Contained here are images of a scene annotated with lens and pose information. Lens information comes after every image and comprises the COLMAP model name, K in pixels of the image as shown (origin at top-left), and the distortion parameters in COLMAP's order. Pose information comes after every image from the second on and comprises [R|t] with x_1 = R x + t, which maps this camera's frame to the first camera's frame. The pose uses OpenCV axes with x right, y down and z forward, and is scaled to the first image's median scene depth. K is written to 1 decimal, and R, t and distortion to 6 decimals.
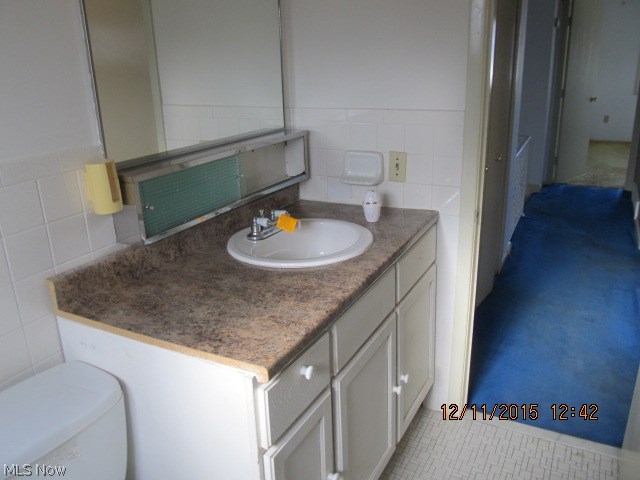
lens RADIAL K [[532.8, 0, 320.0], [0, 532.8, 240.0], [0, 0, 1]] dist [-0.047289, 0.011226]
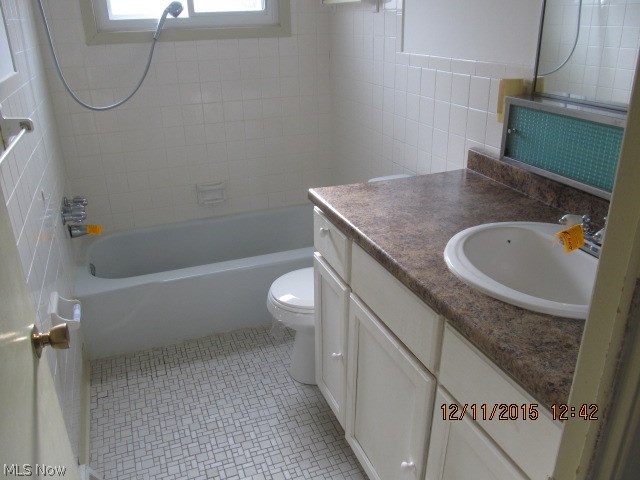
lens RADIAL K [[532.8, 0, 320.0], [0, 532.8, 240.0], [0, 0, 1]] dist [-0.047289, 0.011226]
pose [[-0.660728, 0.323301, -0.677433, 0.744931], [-0.215038, 0.783138, 0.583484, -0.432217], [0.719164, 0.531197, -0.447919, 1.319185]]
